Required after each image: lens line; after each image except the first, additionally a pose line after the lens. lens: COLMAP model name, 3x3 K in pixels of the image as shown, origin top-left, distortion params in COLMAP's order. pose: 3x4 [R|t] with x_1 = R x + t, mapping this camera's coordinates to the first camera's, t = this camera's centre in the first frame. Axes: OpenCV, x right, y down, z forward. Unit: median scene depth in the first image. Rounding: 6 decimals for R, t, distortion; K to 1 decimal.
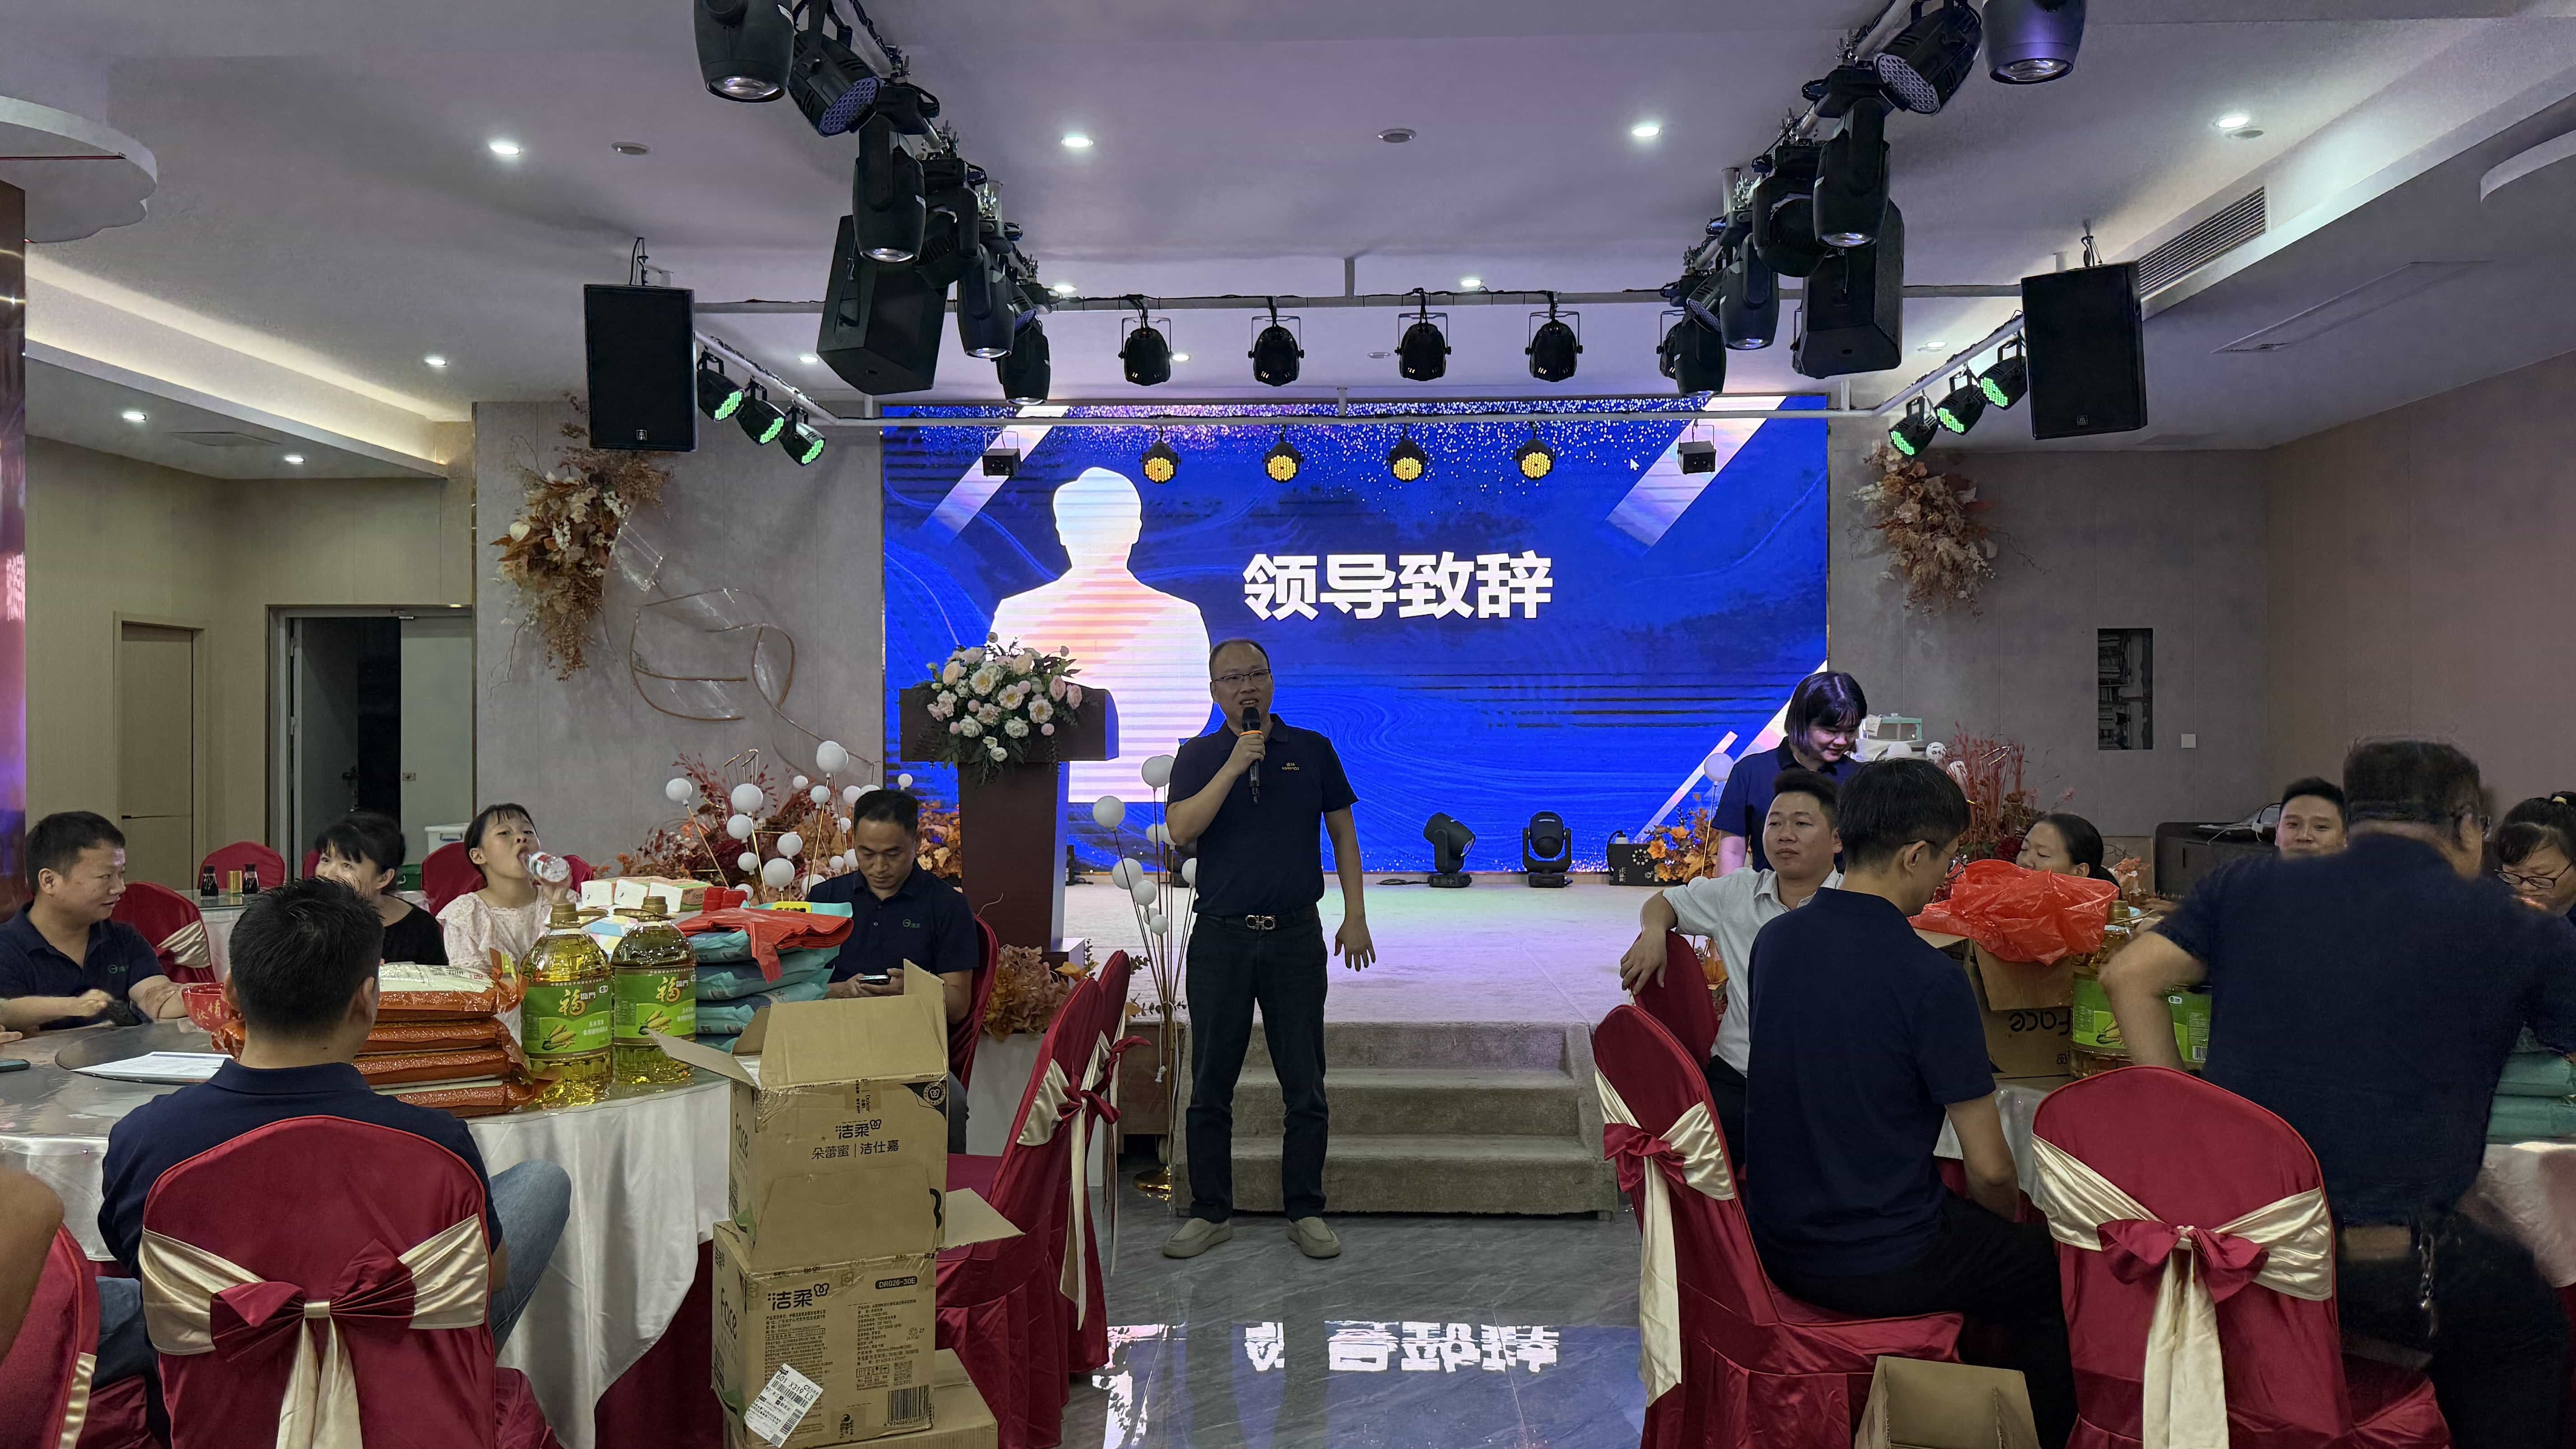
lens RADIAL K [[1803.8, 0, 1301.4], [0, 1803.8, 740.1], [0, 0, 1]] dist [0.049641, -0.051765]
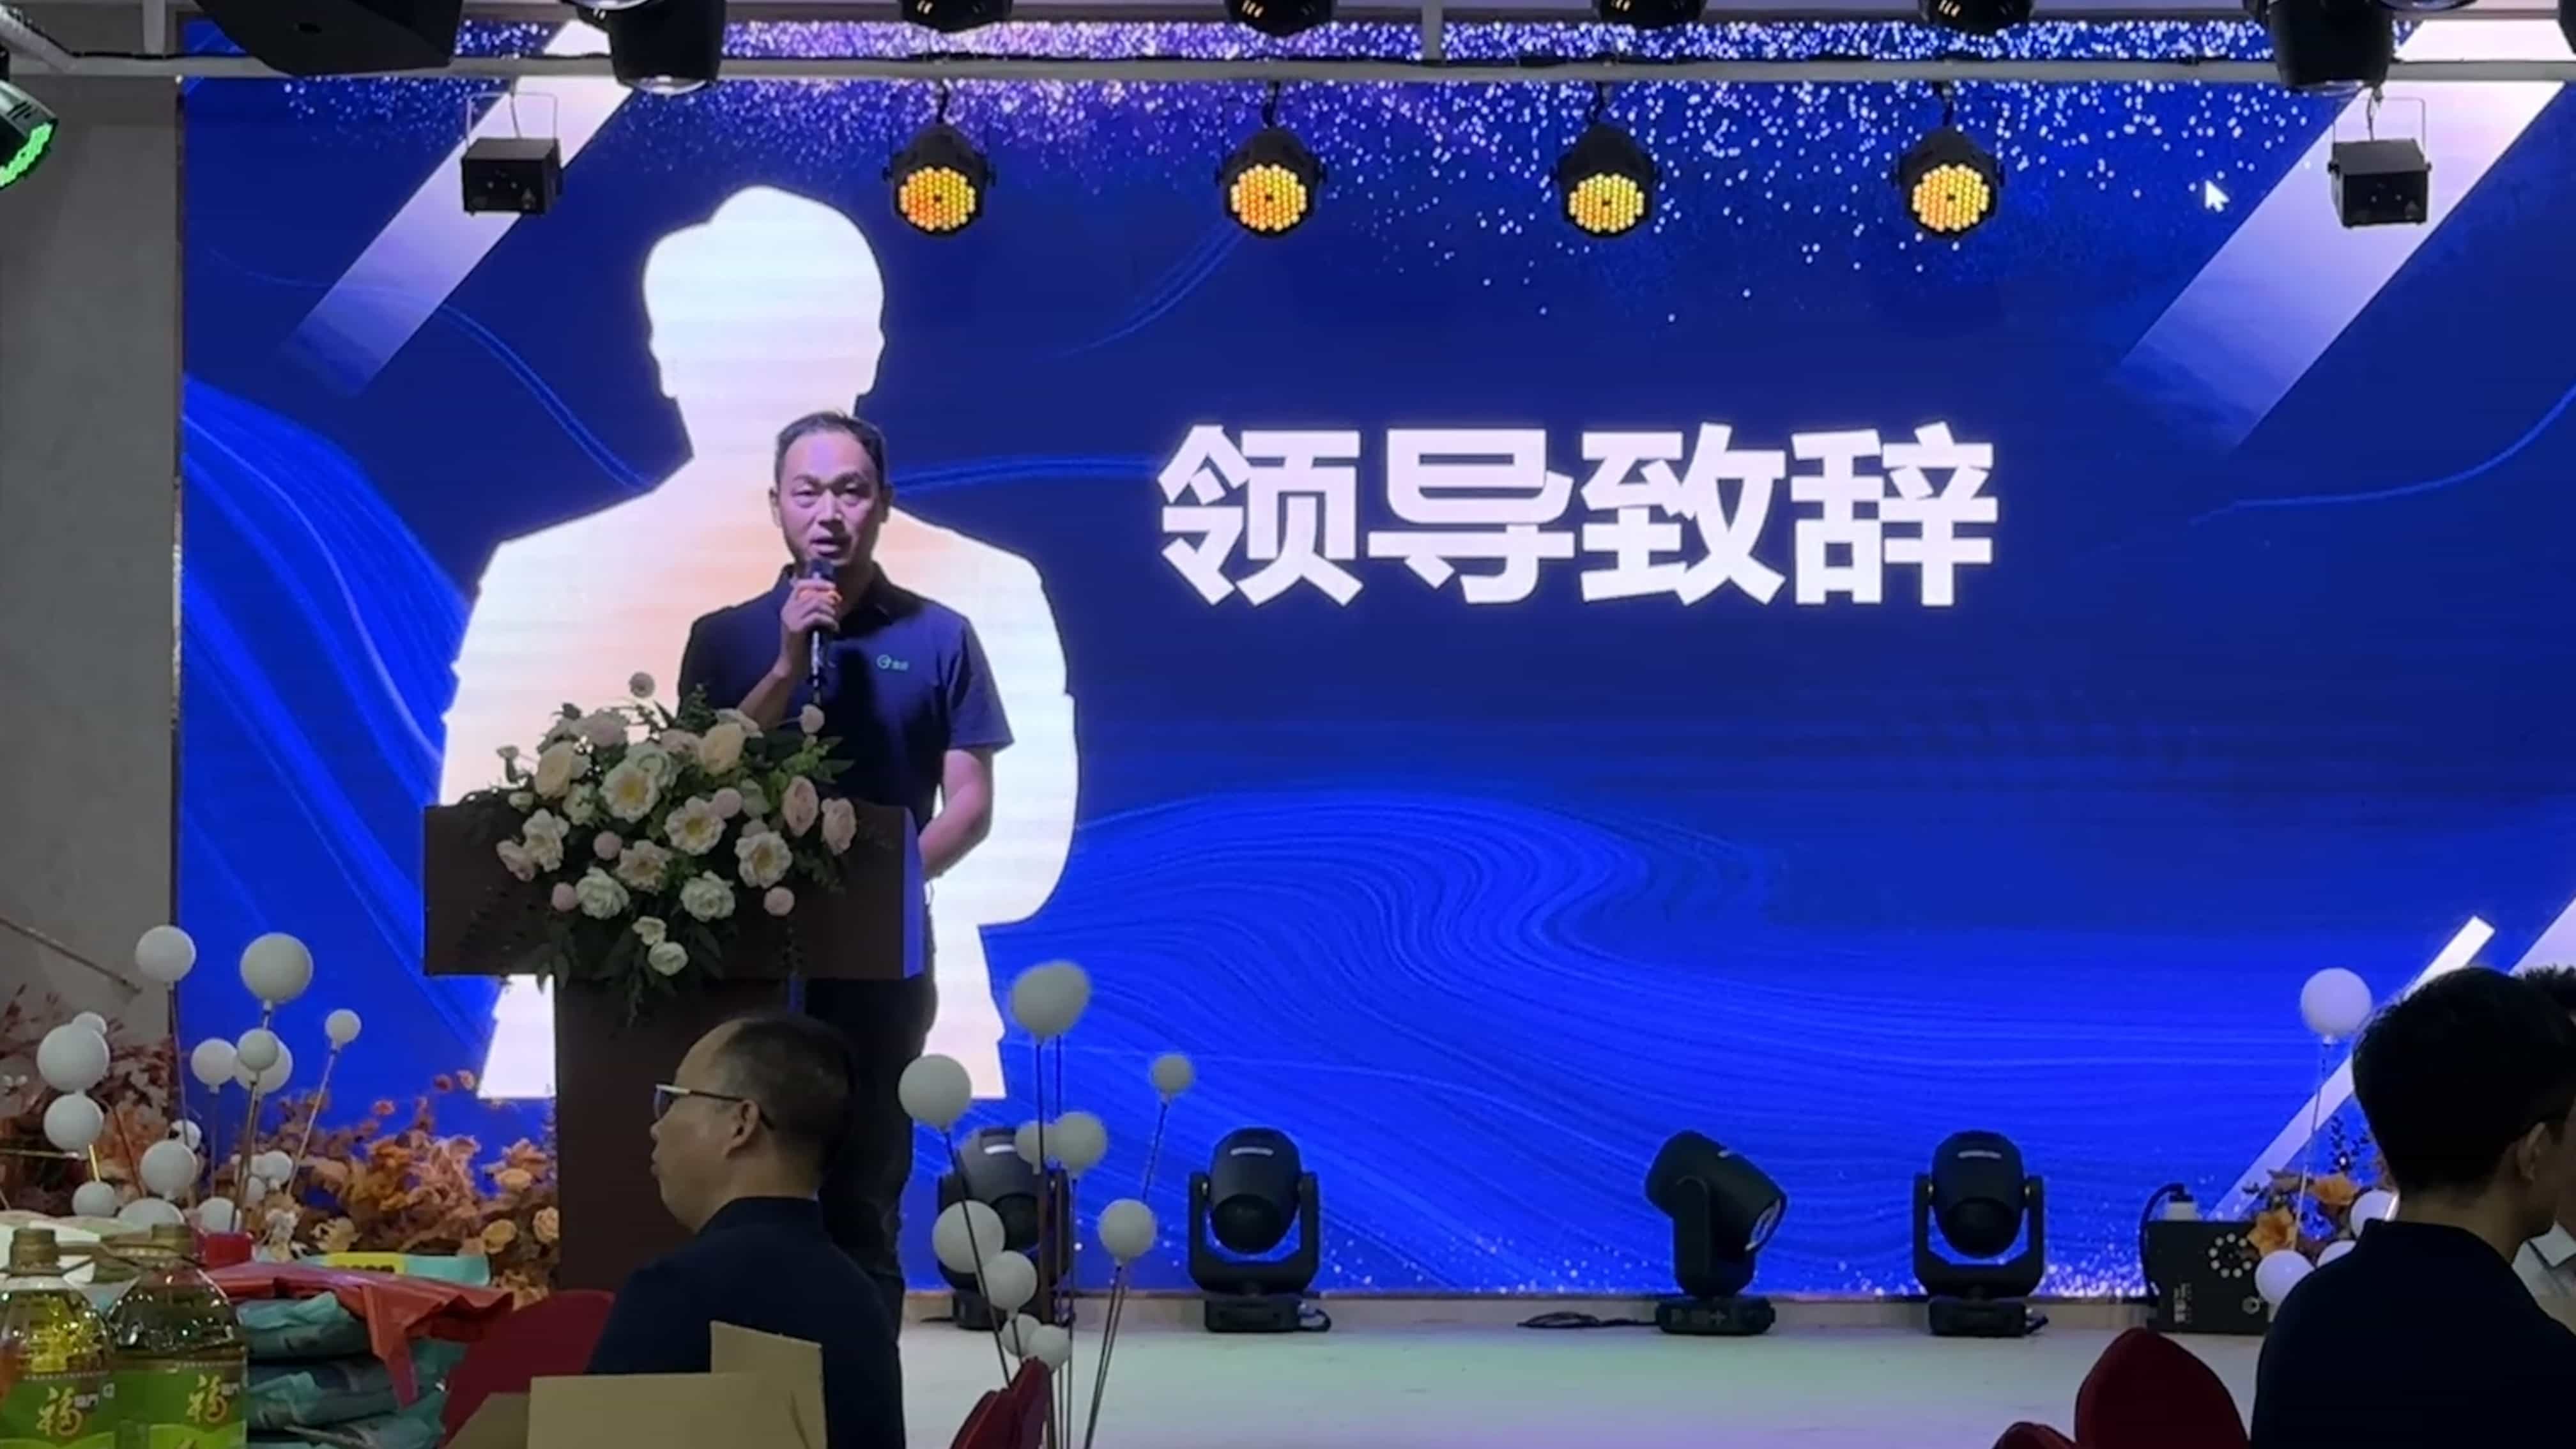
lens RADIAL K [[5893.1, 0, 1291.7], [0, 5893.1, 598.0], [0, 0, 1]] dist [-0.012580, 0.473485]
pose [[0.999931, 0.008418, 0.008158, -0.015084], [-0.007941, 0.998347, -0.056923, 0.000315], [-0.008623, 0.056855, 0.998345, -0.203759]]
